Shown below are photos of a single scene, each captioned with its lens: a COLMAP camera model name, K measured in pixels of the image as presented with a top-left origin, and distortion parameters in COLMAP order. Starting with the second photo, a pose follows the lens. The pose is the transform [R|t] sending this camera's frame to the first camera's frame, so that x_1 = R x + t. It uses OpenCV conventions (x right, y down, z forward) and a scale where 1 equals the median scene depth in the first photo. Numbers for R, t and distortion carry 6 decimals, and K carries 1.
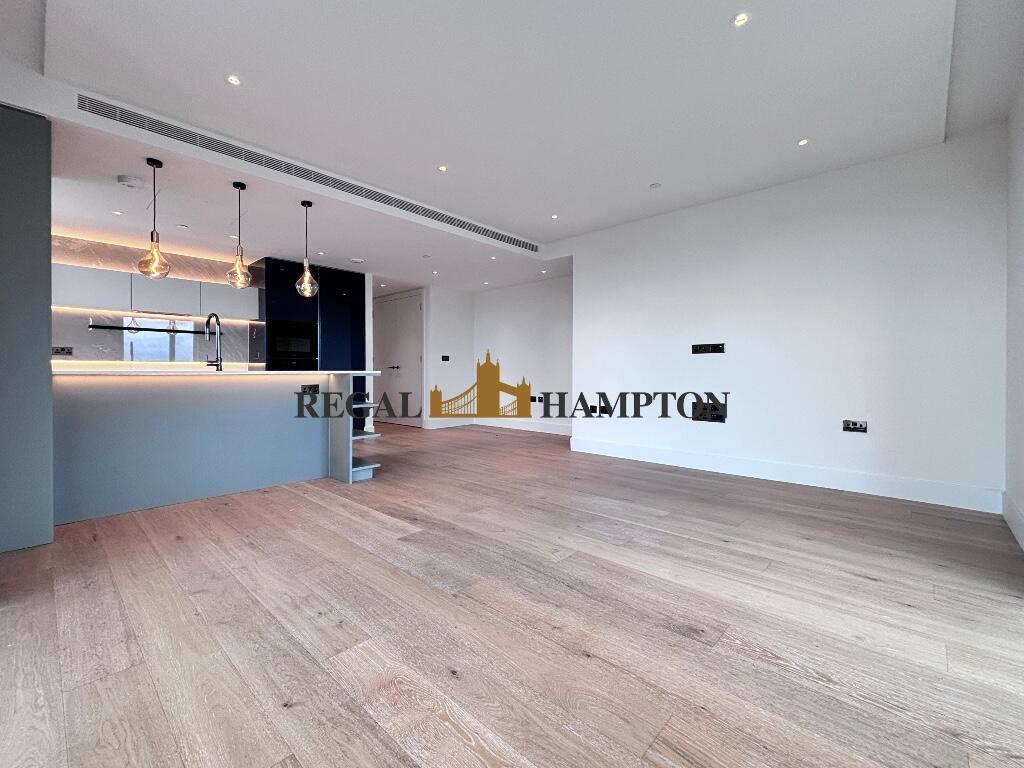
lens RADIAL K [[443.9, 0, 511.3], [0, 443.9, 377.9], [0, 0, 1]] dist [-0.004151, -0.000354]
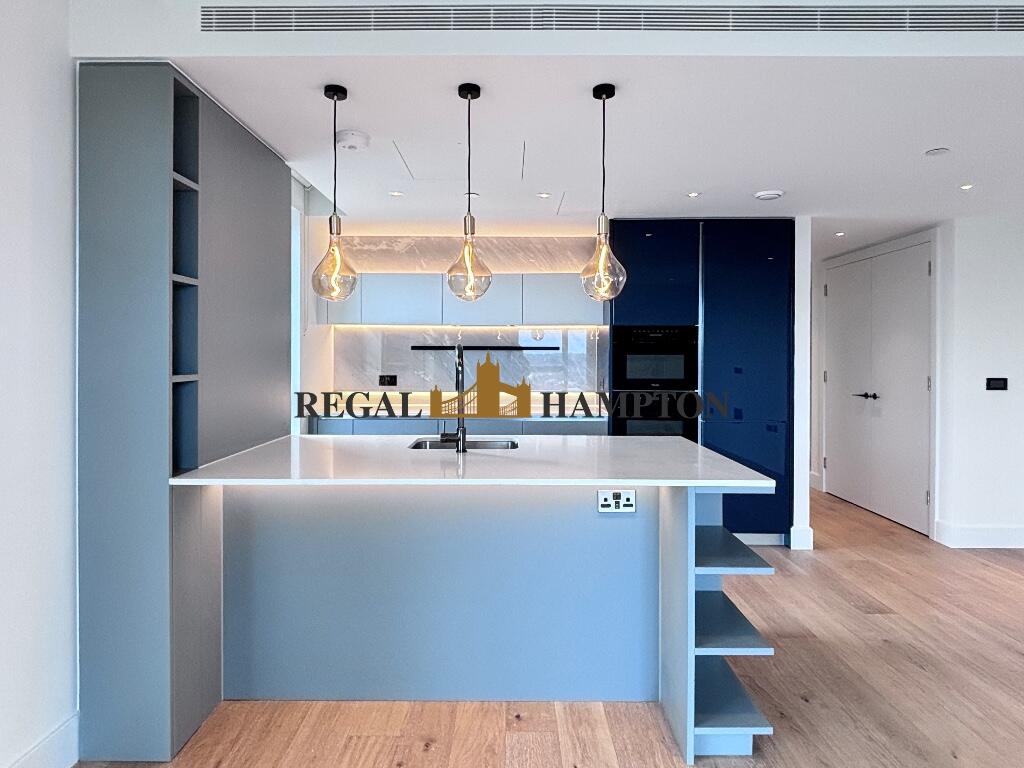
lens RADIAL K [[602.8, 0, 518.4], [0, 602.8, 355.2], [0, 0, 1]] dist [-0.005494, -0.001219]
pose [[0.681388, 0.001881, -0.731920, -0.054538], [-0.010265, 0.999923, -0.006986, -0.086774], [0.731850, 0.012273, 0.681355, 0.373901]]
